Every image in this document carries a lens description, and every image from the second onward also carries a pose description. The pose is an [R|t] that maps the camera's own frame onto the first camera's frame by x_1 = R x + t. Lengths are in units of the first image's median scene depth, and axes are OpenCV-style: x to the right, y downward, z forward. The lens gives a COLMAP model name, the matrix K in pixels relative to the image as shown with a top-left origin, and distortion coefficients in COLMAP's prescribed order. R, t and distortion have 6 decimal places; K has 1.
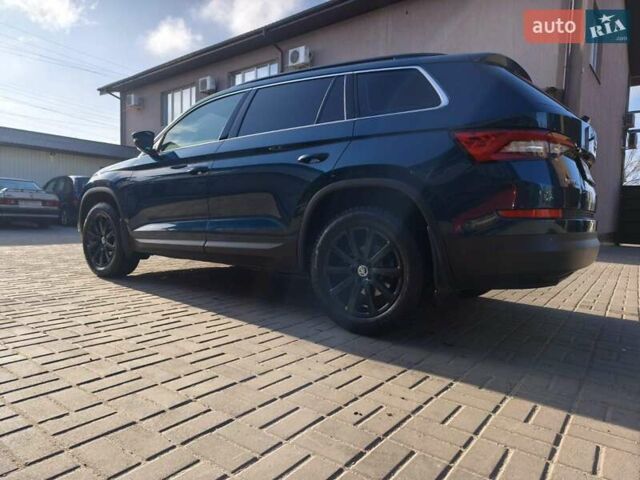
lens RADIAL K [[428.1, 0, 321.5], [0, 428.1, 237.6], [0, 0, 1]] dist [0.039187, -0.035327]
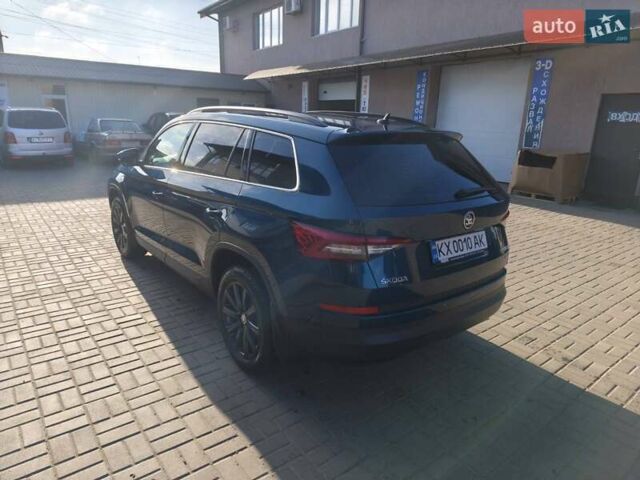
lens RADIAL K [[428.1, 0, 320.2], [0, 428.1, 241.8], [0, 0, 1]] dist [0.039187, -0.035327]
pose [[0.963549, 0.073796, -0.257153, 0.083767], [-0.015575, 0.975047, 0.221451, -0.056268], [0.267078, -0.209374, 0.940655, -0.000327]]
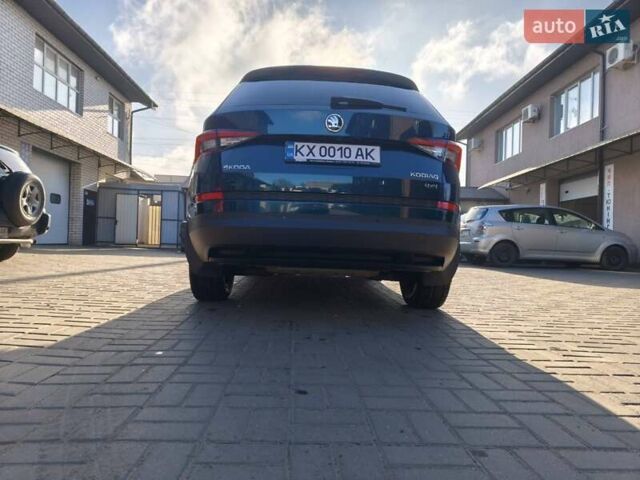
lens RADIAL K [[428.1, 0, 315.4], [0, 428.1, 240.4], [0, 0, 1]] dist [0.039187, -0.035327]
pose [[0.615364, -0.013906, -0.788121, 0.201499], [-0.058283, 0.996305, -0.063086, 0.015627], [0.786086, 0.084755, 0.612279, 0.061661]]
